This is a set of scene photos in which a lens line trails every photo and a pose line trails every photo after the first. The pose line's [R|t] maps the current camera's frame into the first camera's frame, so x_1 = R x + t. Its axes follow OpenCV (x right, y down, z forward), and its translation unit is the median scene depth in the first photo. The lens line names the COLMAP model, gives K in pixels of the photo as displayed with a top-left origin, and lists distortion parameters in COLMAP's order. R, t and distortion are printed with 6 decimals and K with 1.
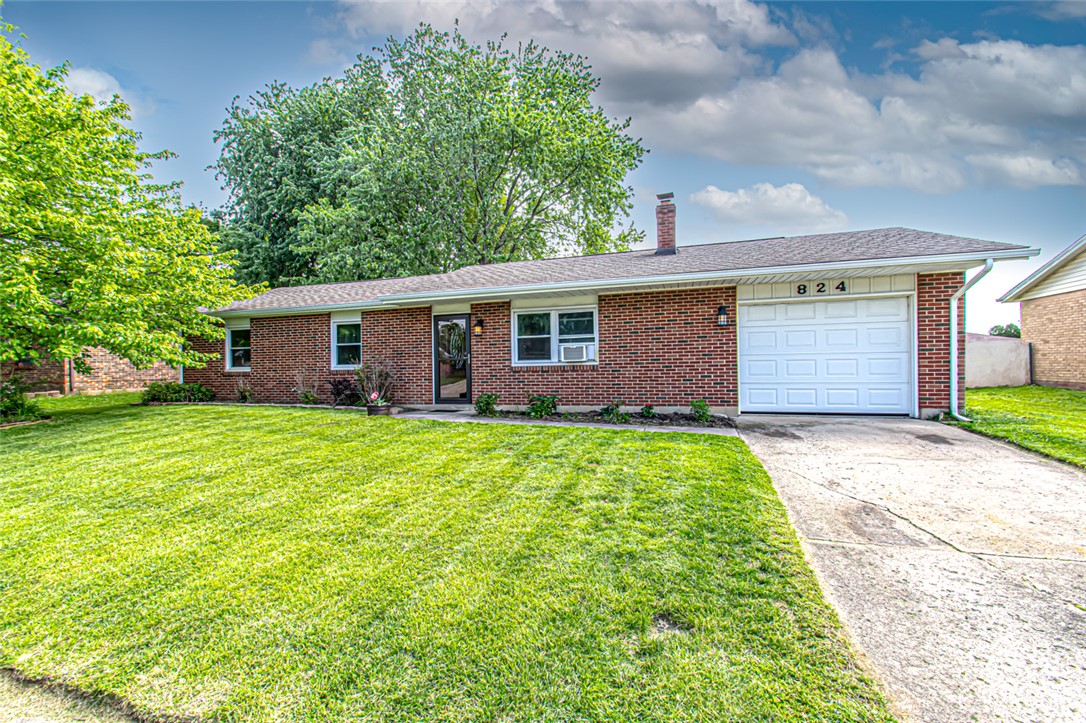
lens RADIAL K [[480.5, 0, 543.0], [0, 480.5, 361.5], [0, 0, 1]] dist [0.001813, 0.000453]
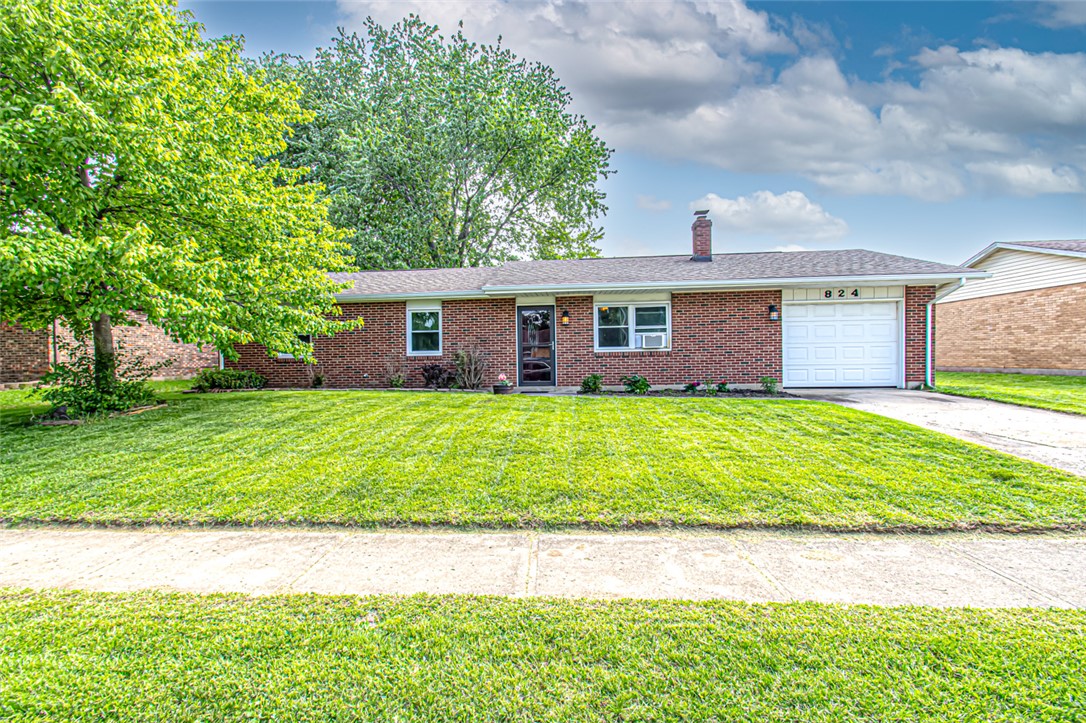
lens RADIAL K [[480.5, 0, 543.0], [0, 480.5, 361.5], [0, 0, 1]] dist [0.001813, 0.000453]
pose [[0.971626, -0.000071, 0.236522, -0.476269], [-0.002343, 0.999948, 0.009925, 0.022015], [-0.236511, -0.010197, 0.971575, -0.094630]]
